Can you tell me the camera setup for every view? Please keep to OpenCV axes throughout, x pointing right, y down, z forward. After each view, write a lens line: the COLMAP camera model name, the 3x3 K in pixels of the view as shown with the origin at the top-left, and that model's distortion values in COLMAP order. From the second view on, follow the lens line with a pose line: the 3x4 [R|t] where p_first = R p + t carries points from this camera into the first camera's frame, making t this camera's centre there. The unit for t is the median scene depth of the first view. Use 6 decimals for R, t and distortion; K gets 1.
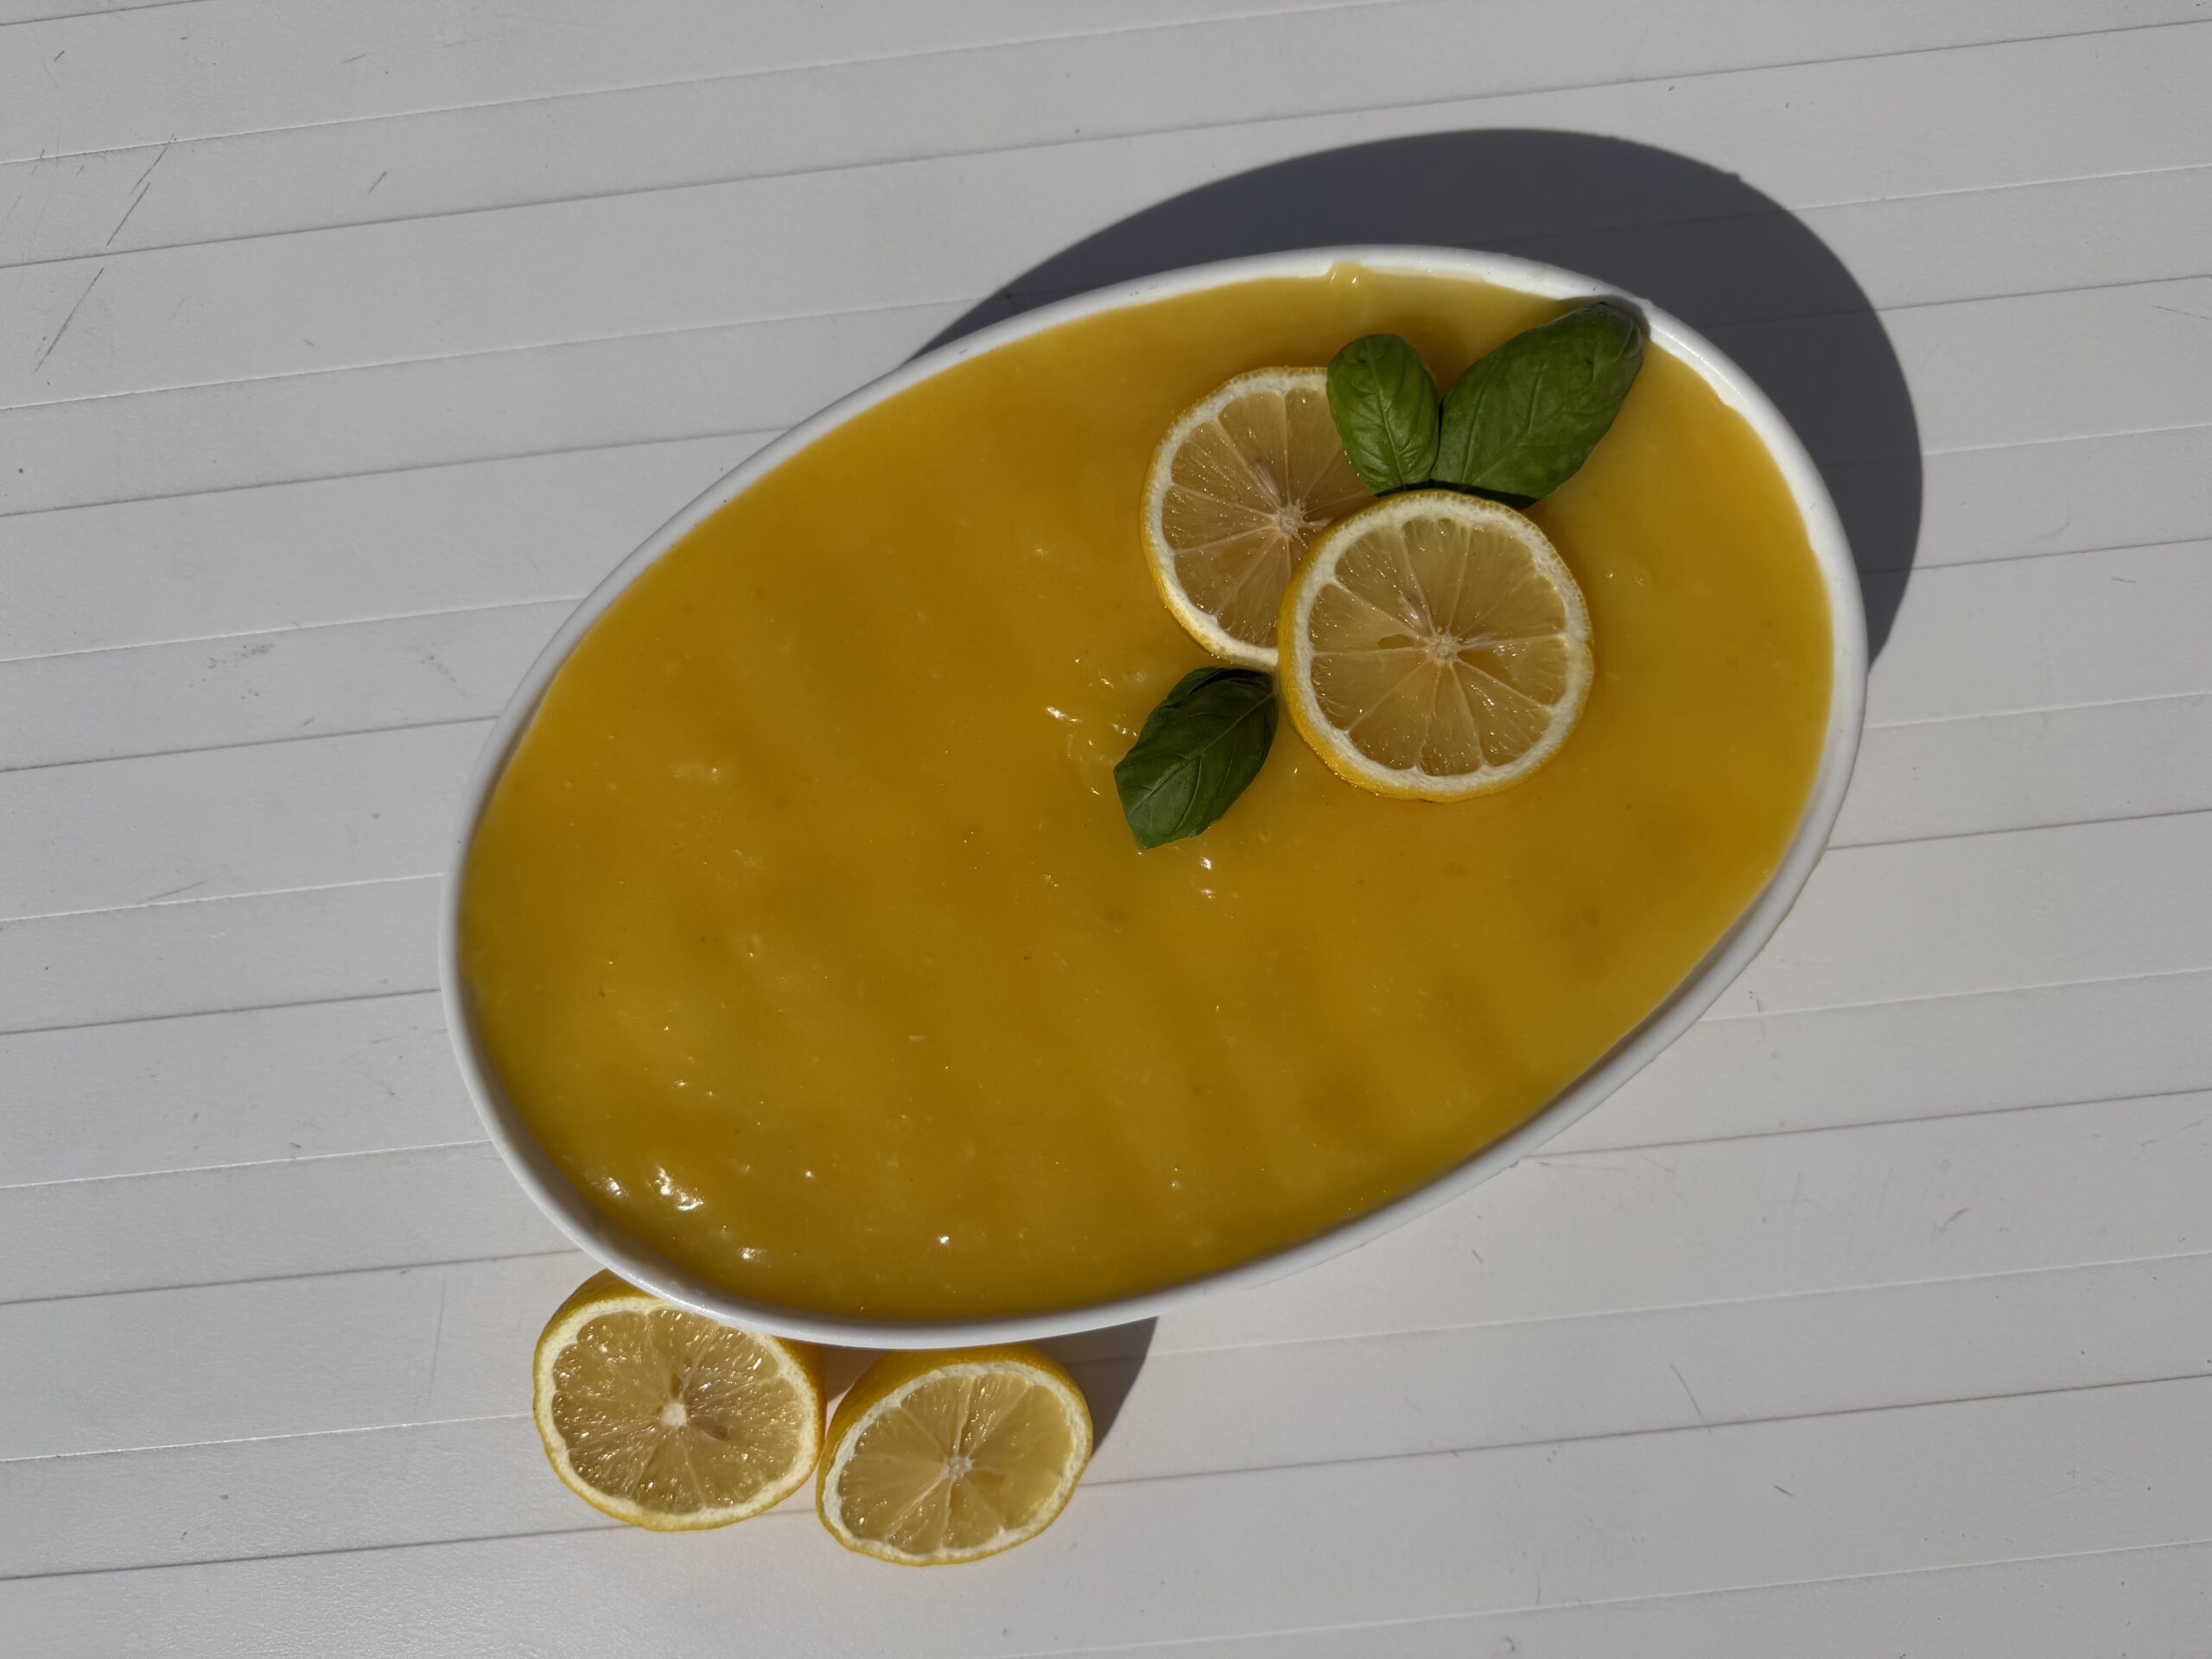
lens RADIAL K [[1587.0, 0, 1104.2], [0, 1587.0, 842.9], [0, 0, 1]] dist [0.138629, -0.336513]
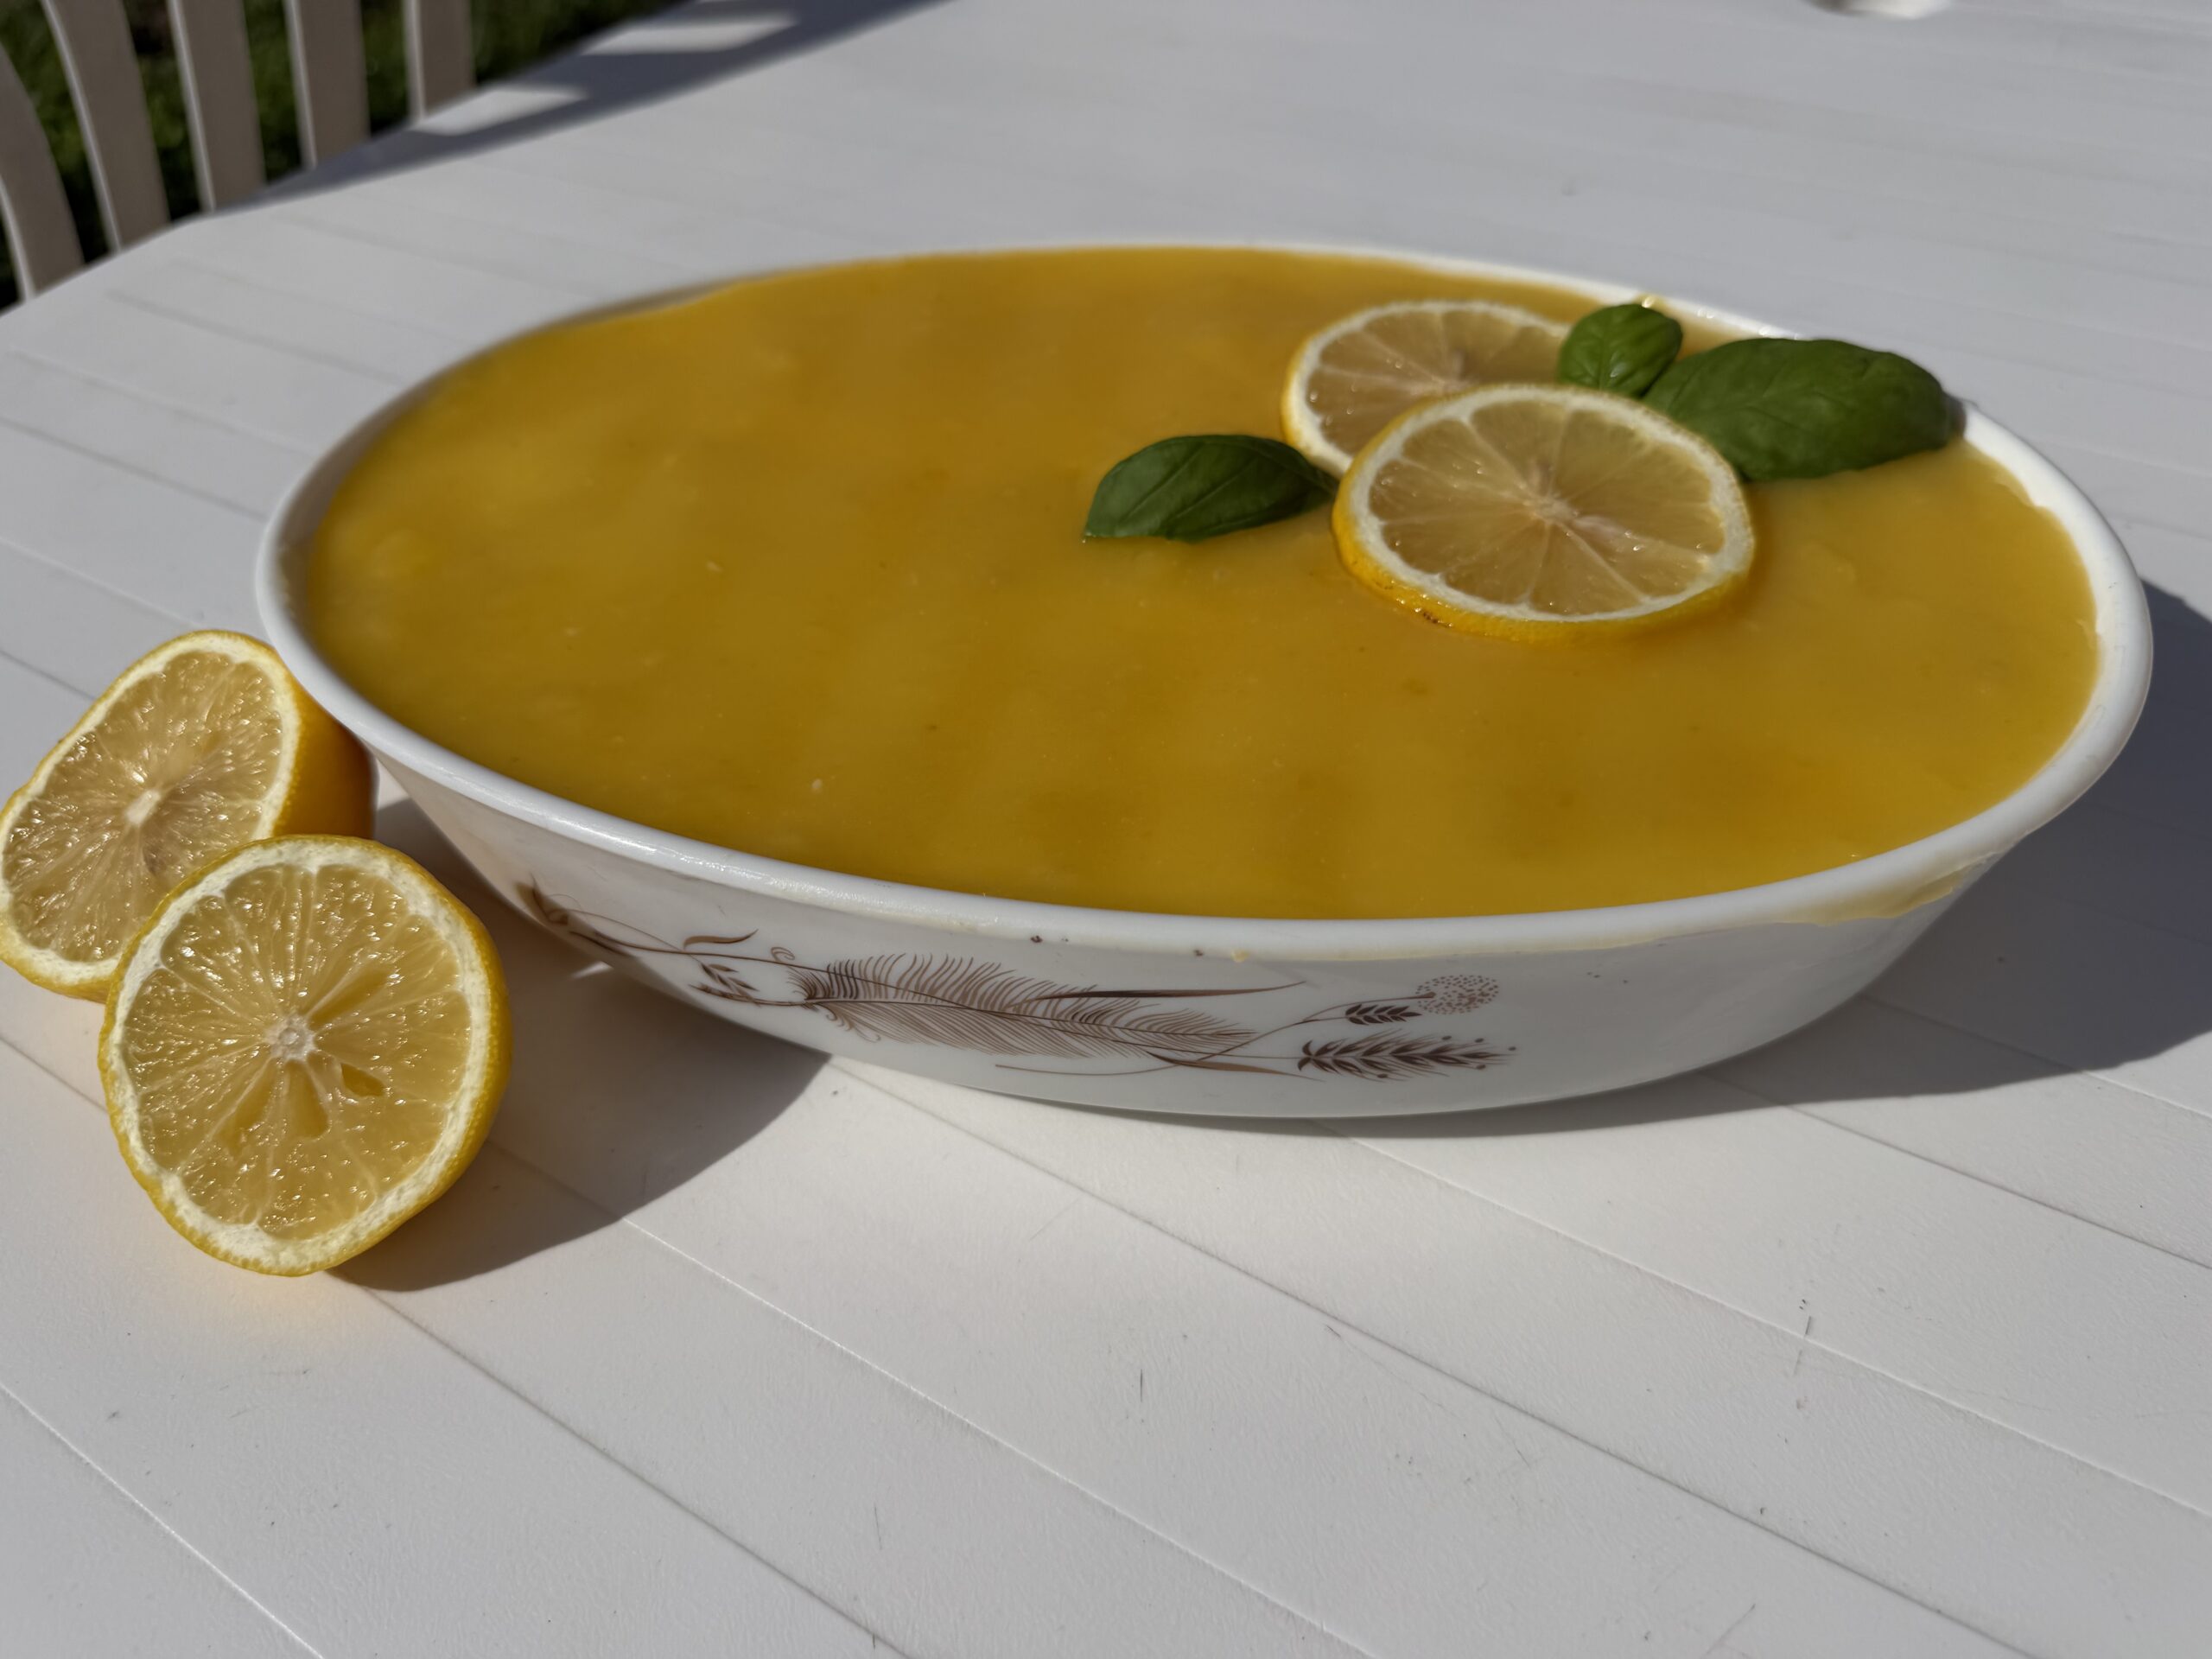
lens RADIAL K [[1624.6, 0, 1096.6], [0, 1624.6, 827.4], [0, 0, 1]] dist [-0.001507, -0.035154]
pose [[0.788848, 0.405941, -0.461444, 0.456093], [-0.609302, 0.614830, -0.500735, 0.488489], [0.080441, 0.676162, 0.732348, 0.509242]]
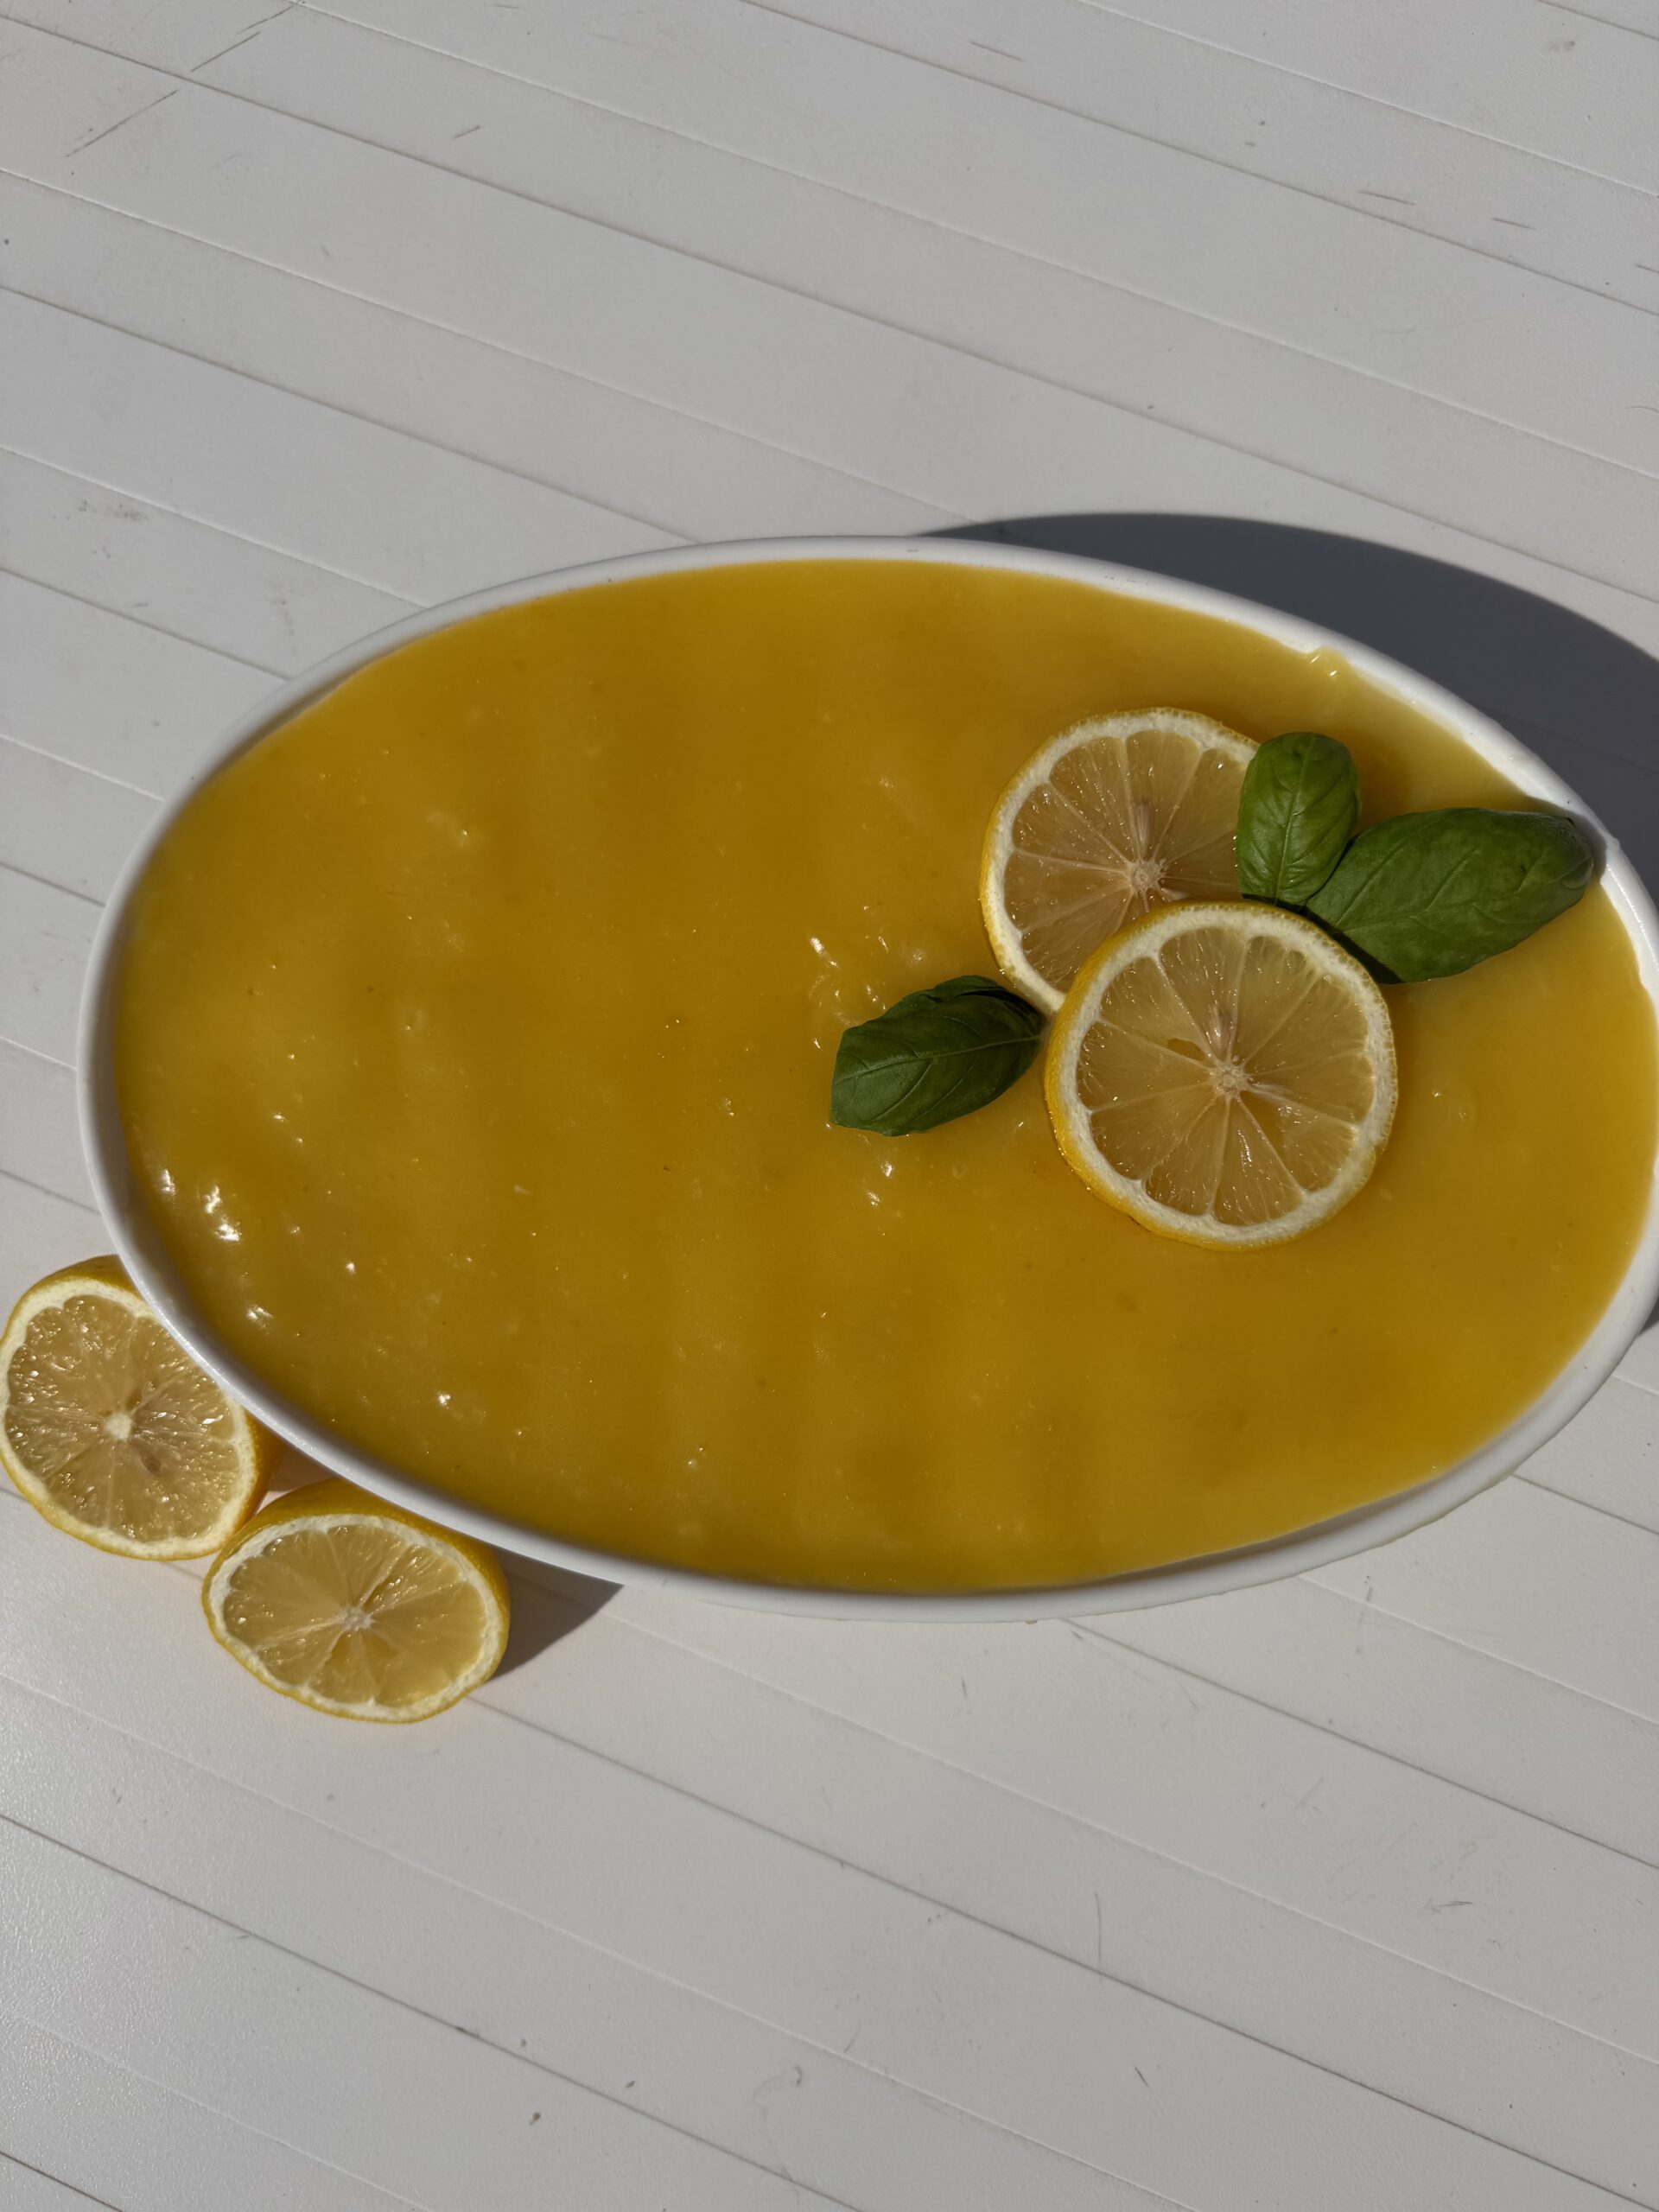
lens RADIAL K [[1587.0, 0, 823.5], [0, 1587.0, 1112.5], [0, 0, 1]] dist [0.138629, -0.336513]
pose [[0.884597, 0.463171, -0.054409, 0.066494], [-0.462908, 0.886222, 0.018106, -0.015256], [0.056604, 0.009170, 0.998355, 0.085714]]
